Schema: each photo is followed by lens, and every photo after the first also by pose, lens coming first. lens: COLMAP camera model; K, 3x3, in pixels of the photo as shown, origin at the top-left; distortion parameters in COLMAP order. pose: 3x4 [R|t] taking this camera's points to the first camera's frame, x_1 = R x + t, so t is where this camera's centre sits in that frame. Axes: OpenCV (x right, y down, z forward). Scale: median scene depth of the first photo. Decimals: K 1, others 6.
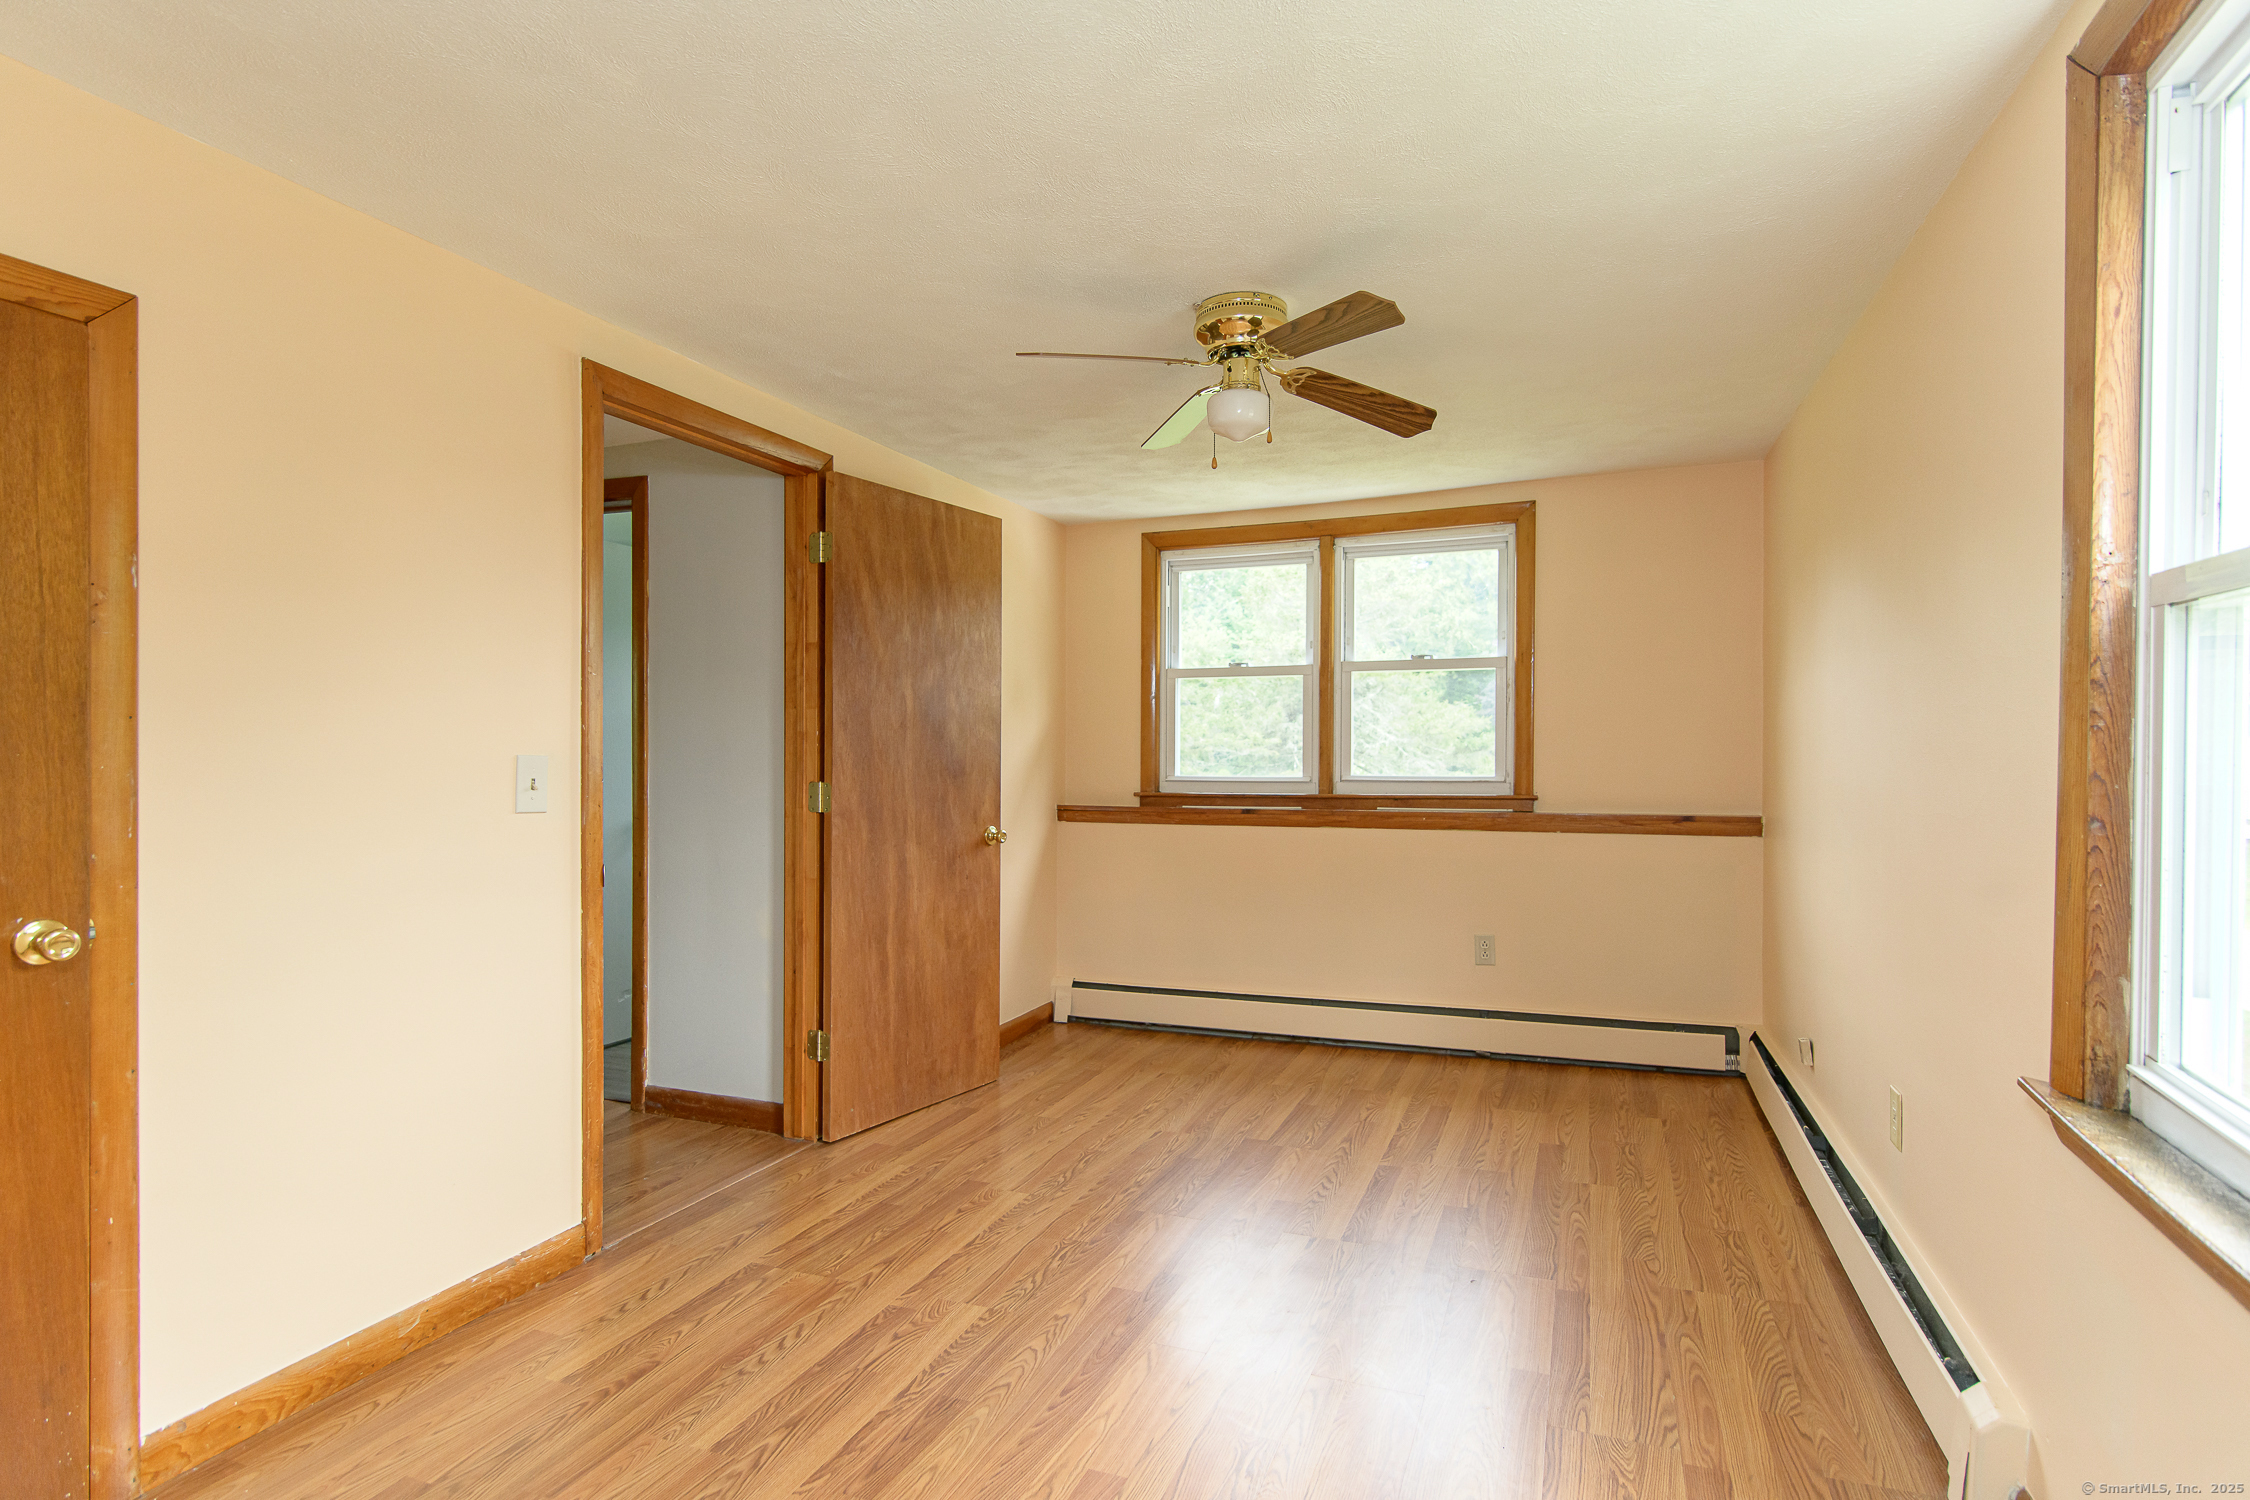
lens RADIAL K [[1186.2, 0, 1124.0], [0, 1186.2, 754.6], [0, 0, 1]] dist [0.000805, 0.002700]
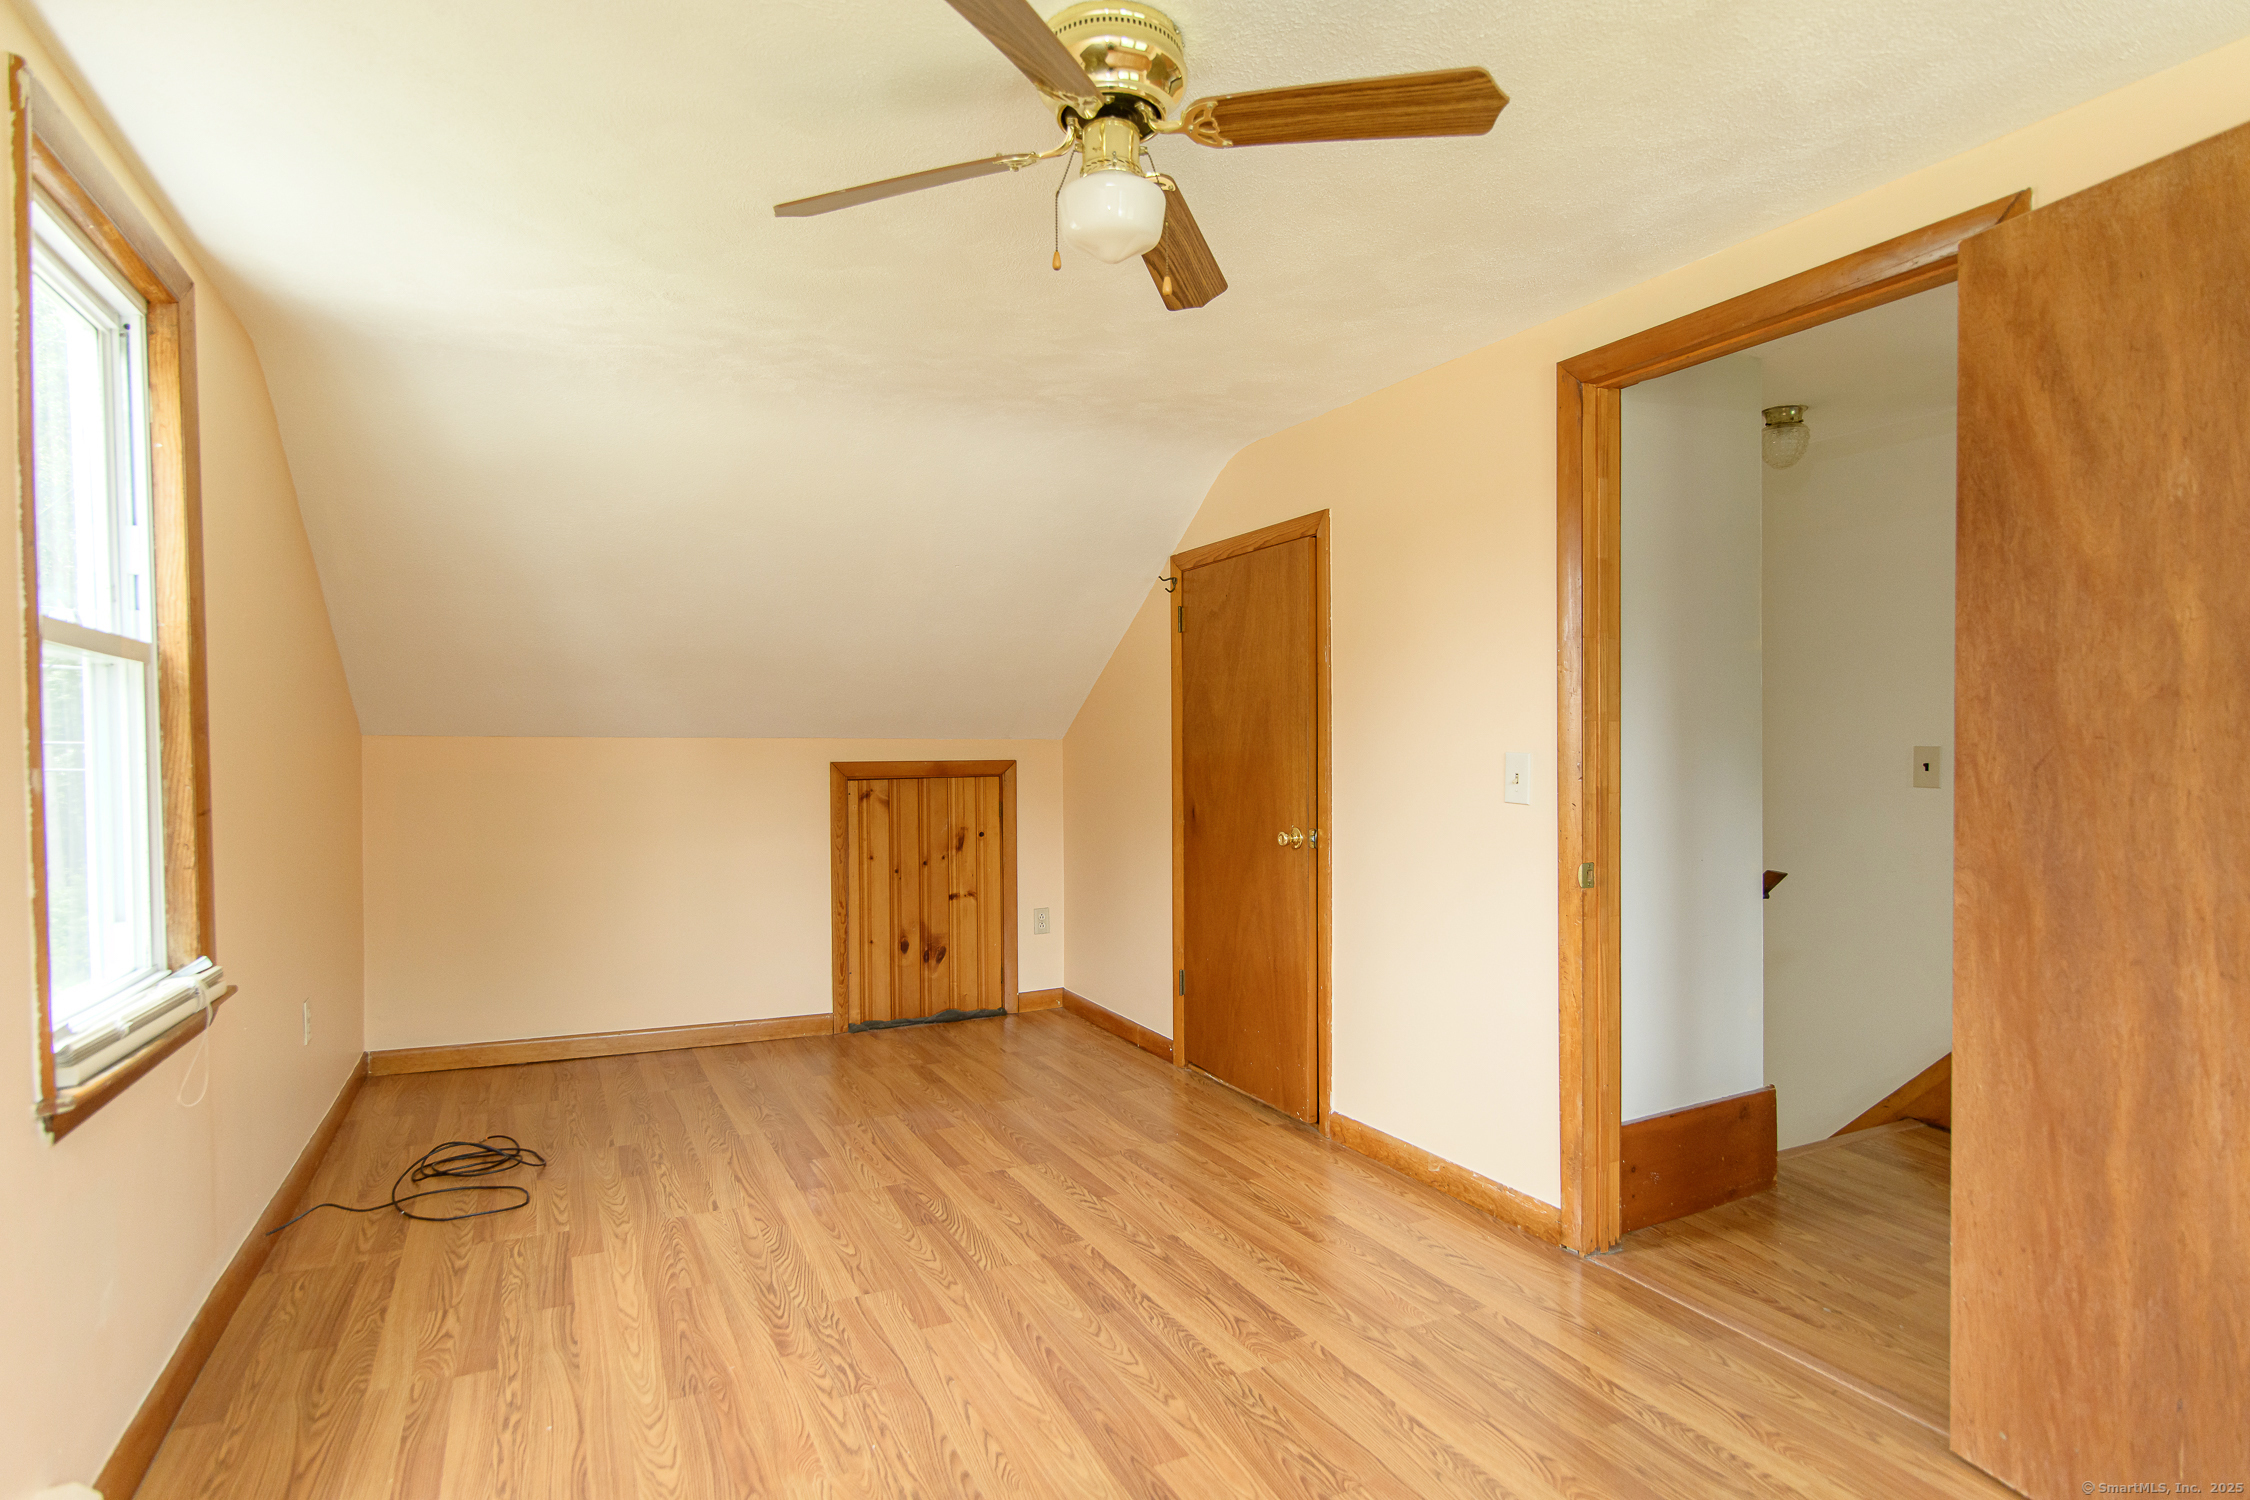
lens RADIAL K [[1186.2, 0, 1124.2], [0, 1186.2, 755.6], [0, 0, 1]] dist [0.000805, 0.002700]
pose [[-0.670482, 0.010896, -0.741845, 0.559898], [0.001831, 0.999913, 0.013032, -0.011033], [0.741923, 0.007379, -0.670444, 1.425425]]
